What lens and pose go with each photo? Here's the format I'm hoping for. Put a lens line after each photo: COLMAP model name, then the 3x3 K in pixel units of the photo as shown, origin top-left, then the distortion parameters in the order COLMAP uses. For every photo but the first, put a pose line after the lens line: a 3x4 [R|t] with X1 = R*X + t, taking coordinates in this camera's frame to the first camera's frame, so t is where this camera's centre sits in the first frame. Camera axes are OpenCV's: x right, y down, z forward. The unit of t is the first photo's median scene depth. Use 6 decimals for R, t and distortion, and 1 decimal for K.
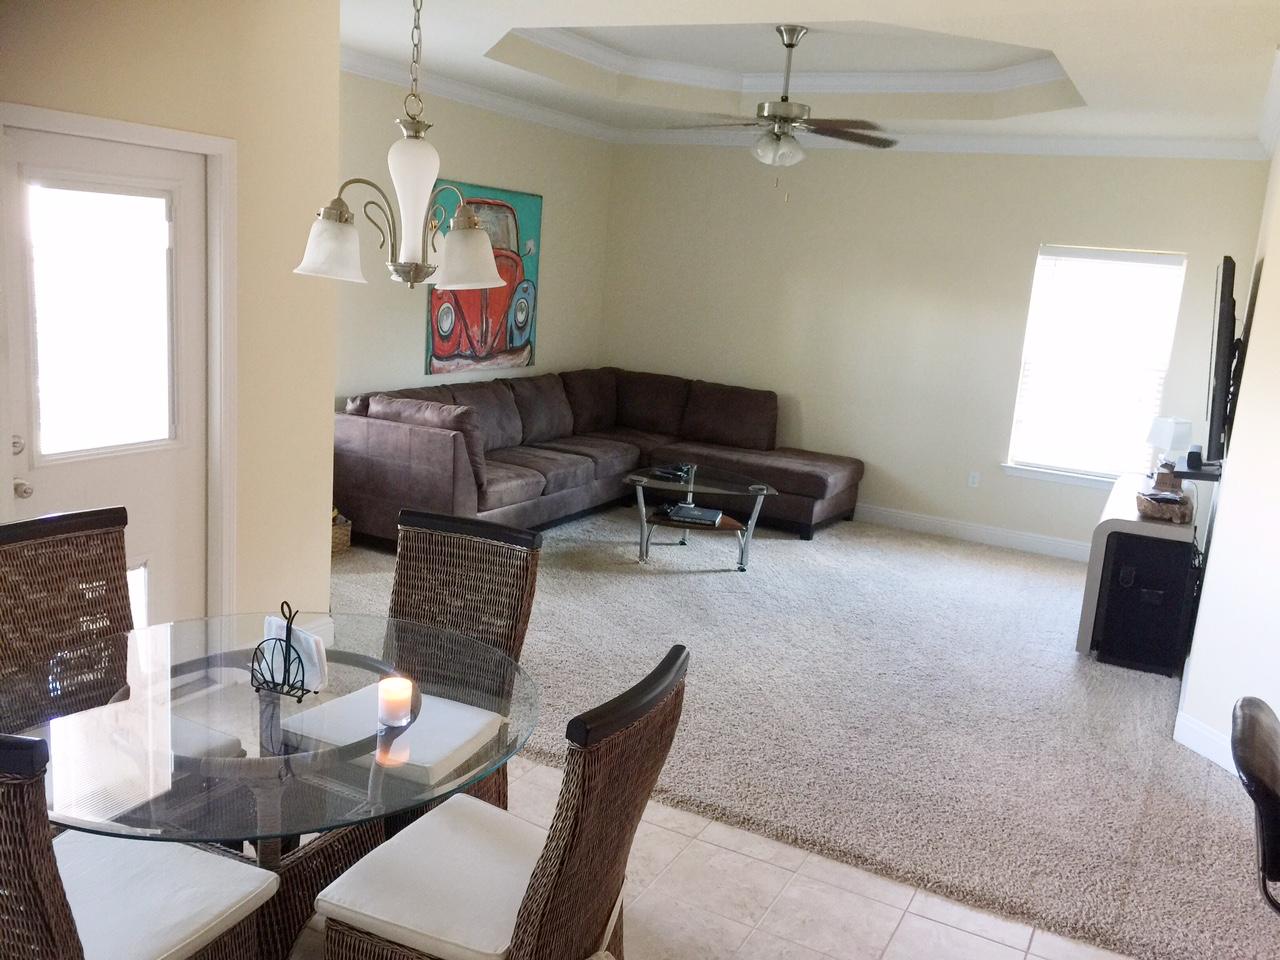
lens RADIAL K [[1042.2, 0, 625.7], [0, 1042.2, 453.6], [0, 0, 1]] dist [0.075007, 0.000391]
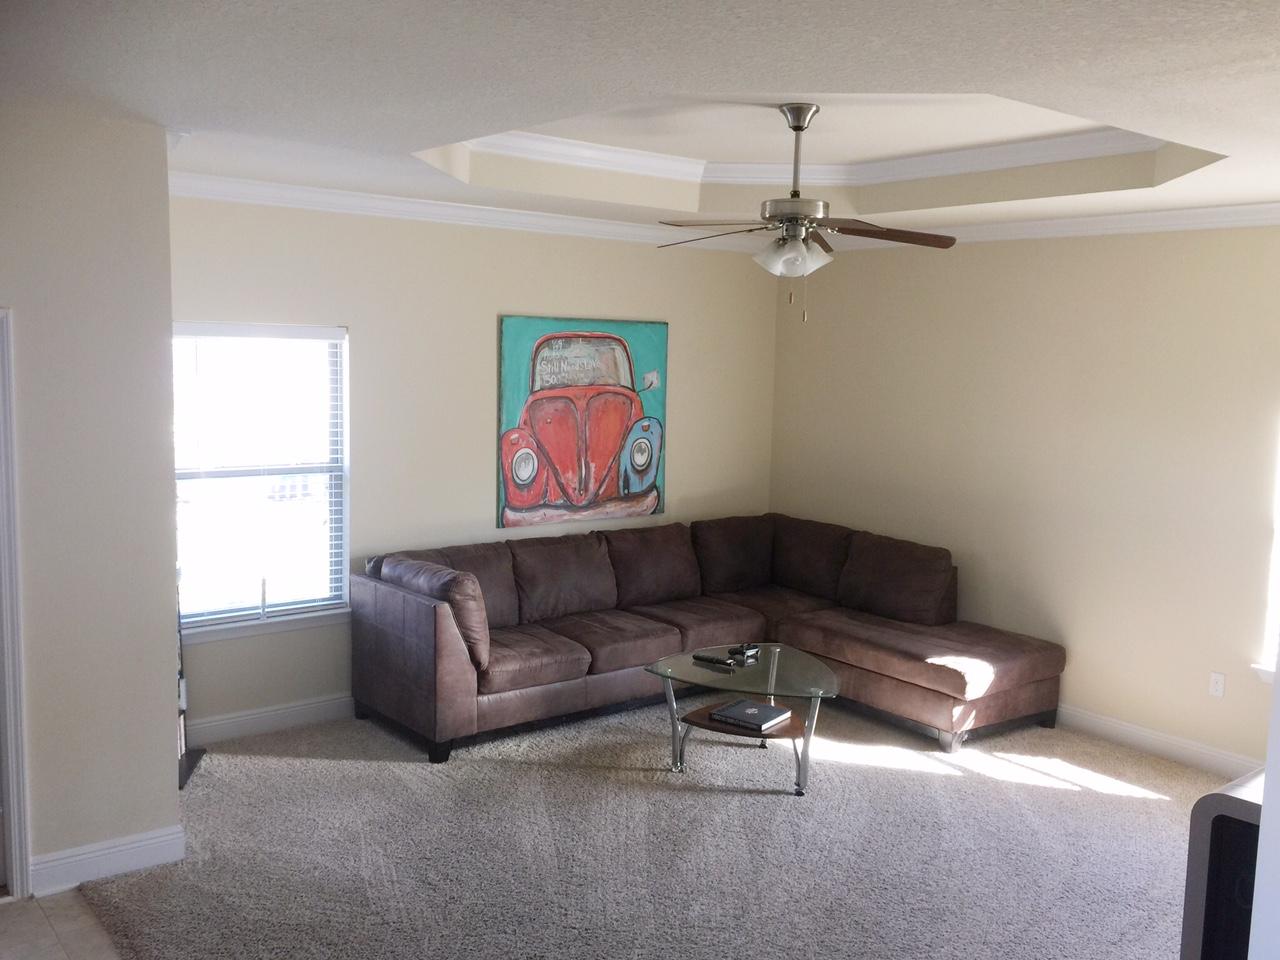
lens RADIAL K [[1090.8, 0, 641.4], [0, 1090.8, 475.6], [0, 0, 1]] dist [0.078662, -0.102793]
pose [[0.921588, -0.007007, -0.388105, 0.272015], [-0.027763, 0.996087, -0.083909, -0.042395], [0.387175, 0.088105, 0.917787, 0.168599]]
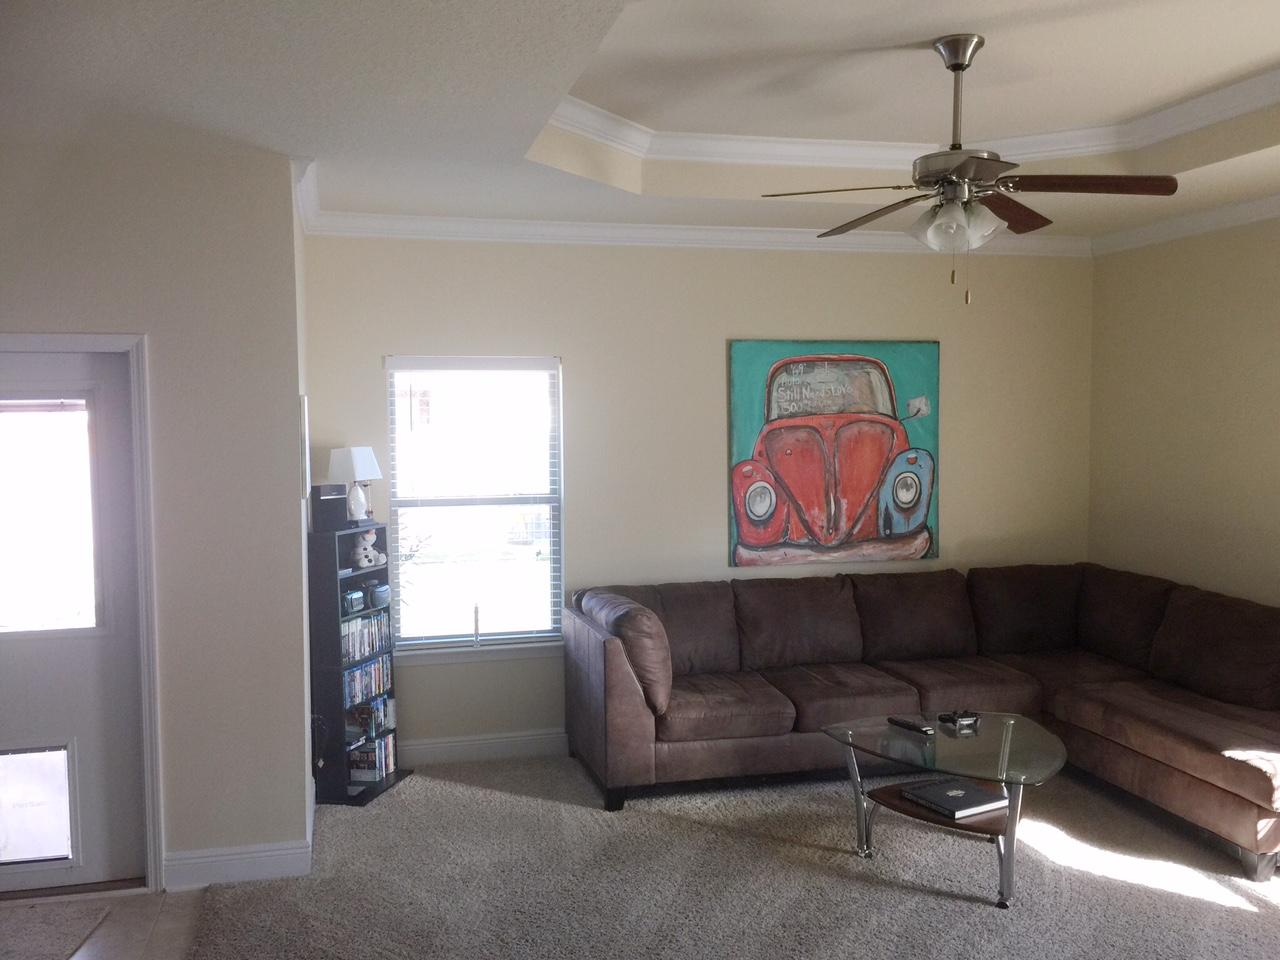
lens RADIAL K [[1057.6, 0, 660.9], [0, 1057.6, 484.4], [0, 0, 1]] dist [0.071930, -0.091590]
pose [[0.691809, -0.031204, -0.721406, 0.365749], [-0.073942, 0.990752, -0.113763, -0.037698], [0.718285, 0.132045, 0.683104, 0.345954]]
